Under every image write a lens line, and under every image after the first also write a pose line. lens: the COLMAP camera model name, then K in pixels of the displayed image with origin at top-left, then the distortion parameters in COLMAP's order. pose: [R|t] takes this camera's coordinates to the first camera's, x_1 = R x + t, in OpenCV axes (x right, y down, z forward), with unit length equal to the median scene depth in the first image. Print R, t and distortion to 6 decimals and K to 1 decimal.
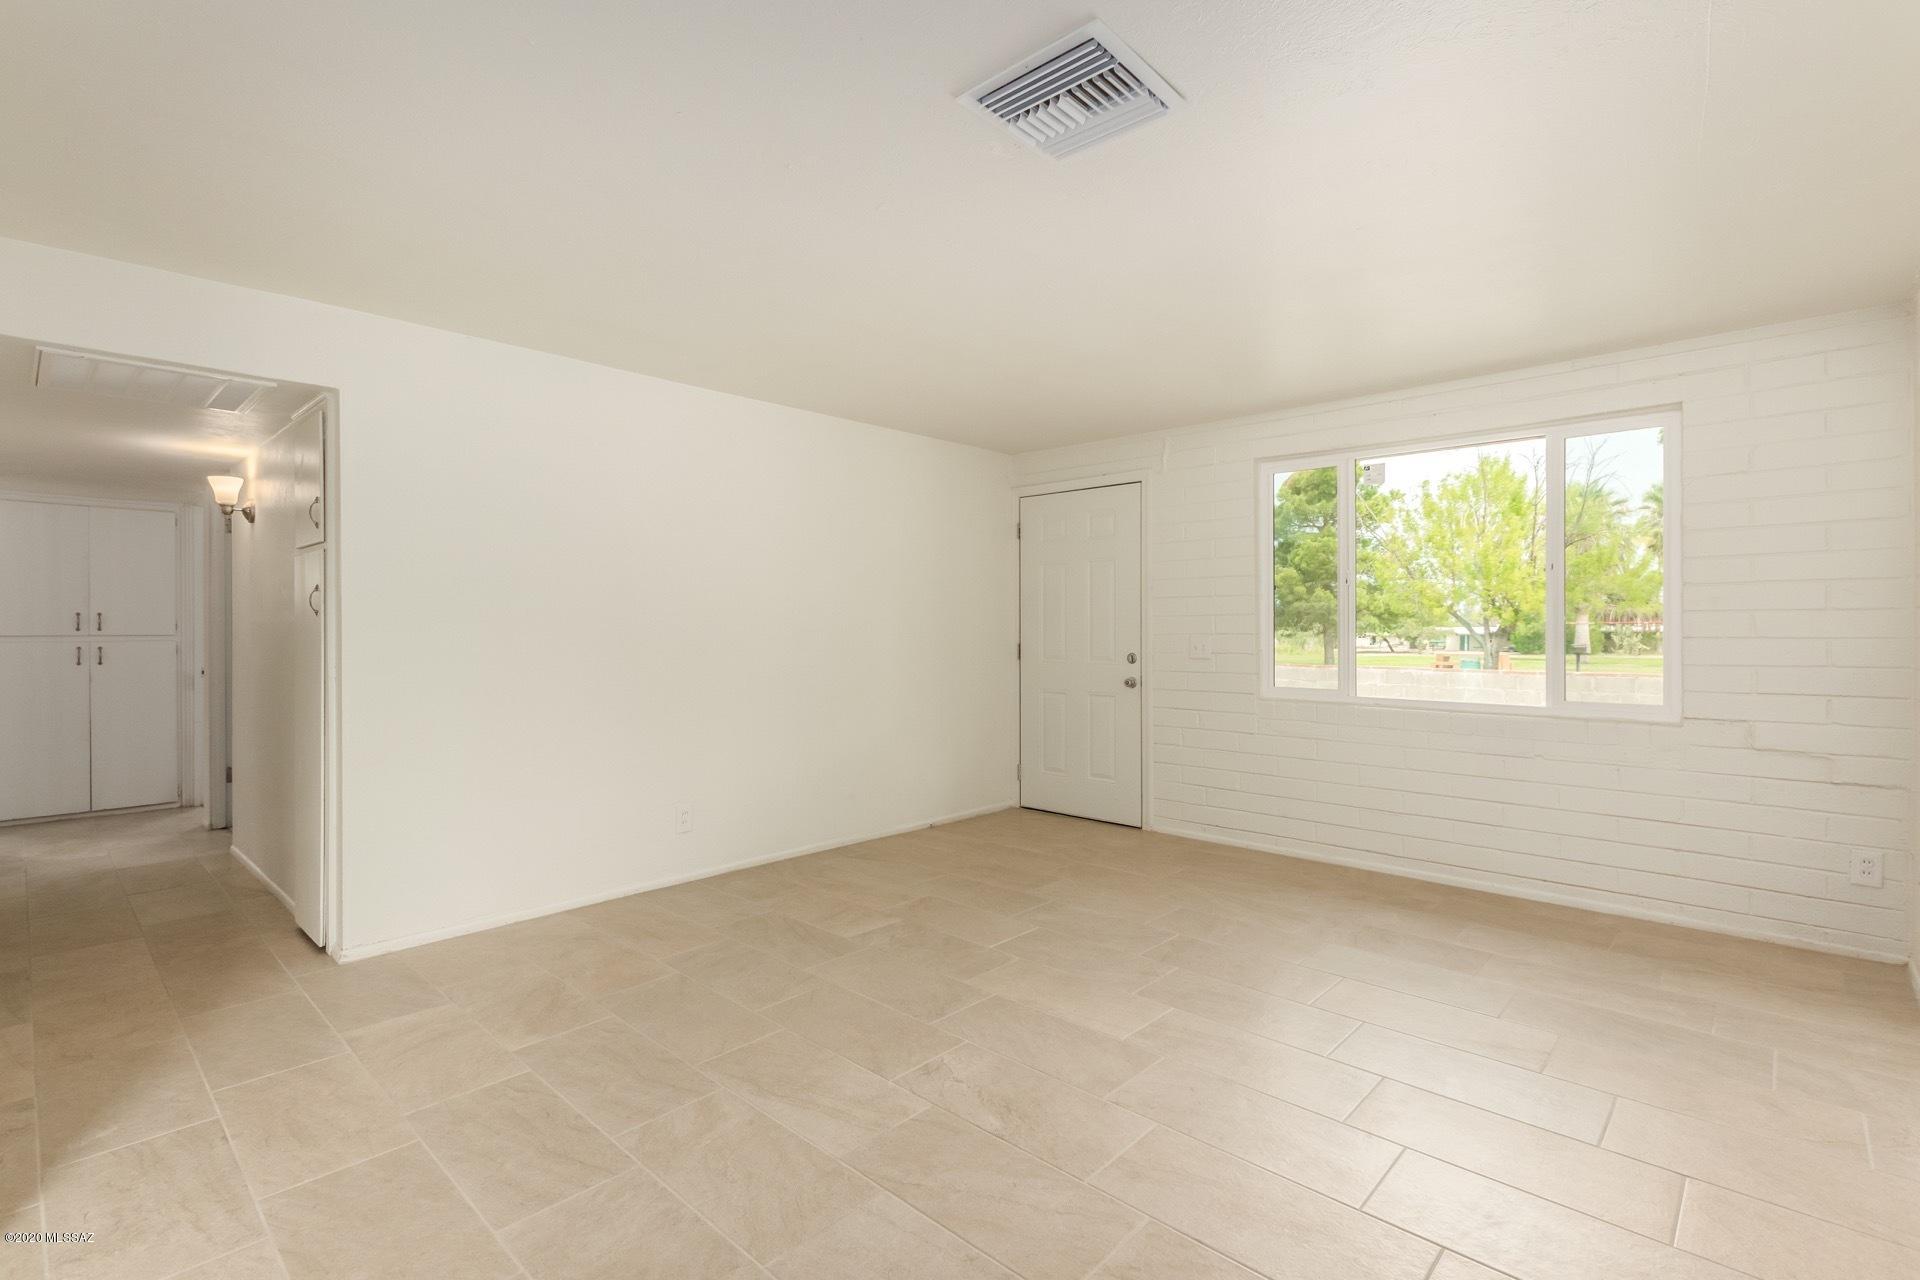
lens RADIAL K [[883.3, 0, 953.6], [0, 883.3, 632.3], [0, 0, 1]] dist [0.005833, -0.000124]
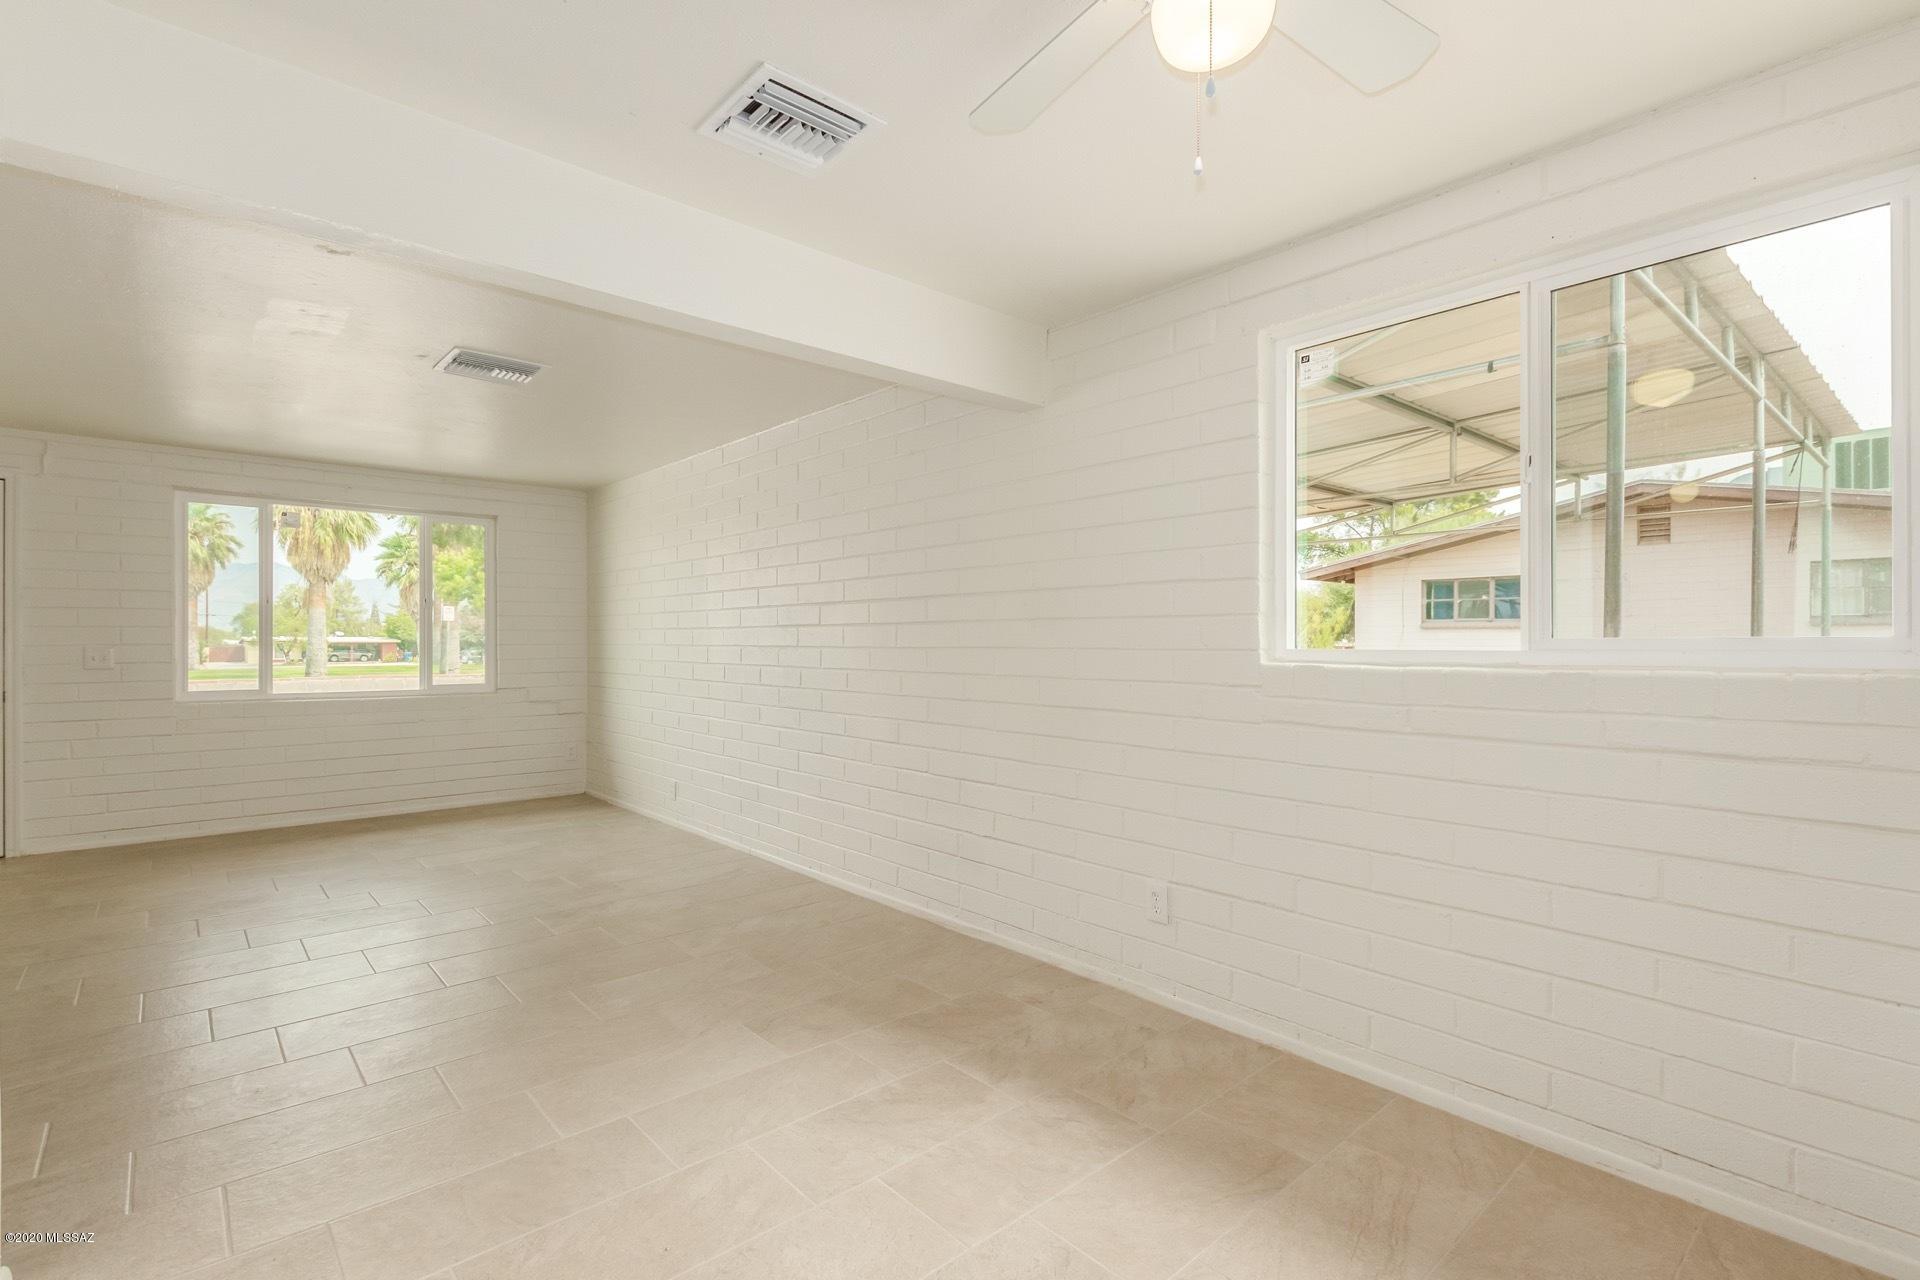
lens RADIAL K [[883.3, 0, 953.6], [0, 883.3, 632.3], [0, 0, 1]] dist [0.005833, -0.000124]
pose [[0.089388, 0.011120, 0.995935, -0.711539], [0.000742, 0.999937, -0.011232, 0.000490], [-0.995997, 0.001743, 0.089374, -0.078274]]
